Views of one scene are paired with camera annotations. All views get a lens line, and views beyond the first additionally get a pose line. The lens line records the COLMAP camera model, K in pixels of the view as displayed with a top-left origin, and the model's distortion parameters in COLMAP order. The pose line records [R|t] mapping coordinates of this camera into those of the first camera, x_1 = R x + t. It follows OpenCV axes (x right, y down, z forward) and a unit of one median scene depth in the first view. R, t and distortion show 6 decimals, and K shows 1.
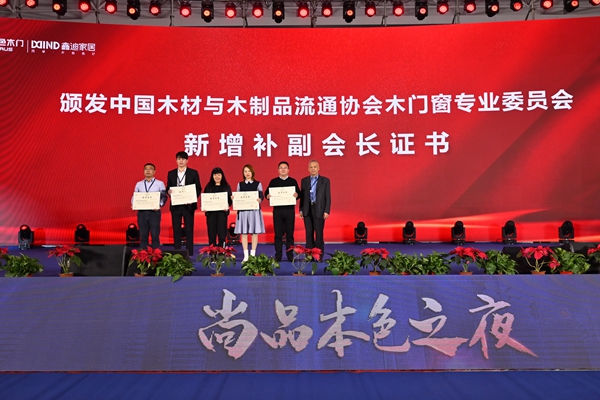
lens RADIAL K [[475.4, 0, 296.6], [0, 475.4, 195.9], [0, 0, 1]] dist [-0.007079, -0.001898]
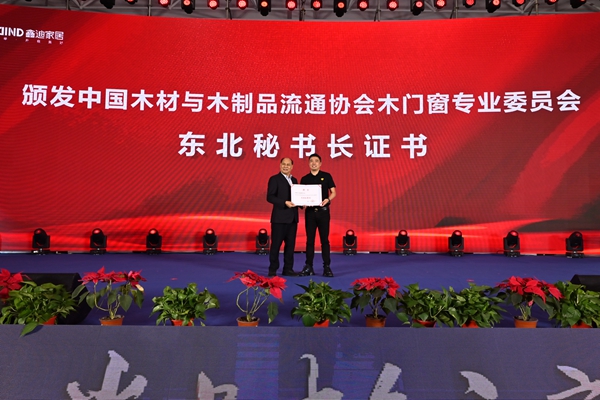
lens RADIAL K [[407.3, 0, 298.9], [0, 407.3, 199.8], [0, 0, 1]] dist [-0.007096, 0.000476]
pose [[0.999832, 0.014042, 0.011757, 0.059898], [-0.013882, 0.999812, -0.013552, 0.019616], [-0.011945, 0.013387, 0.999839, 0.483379]]
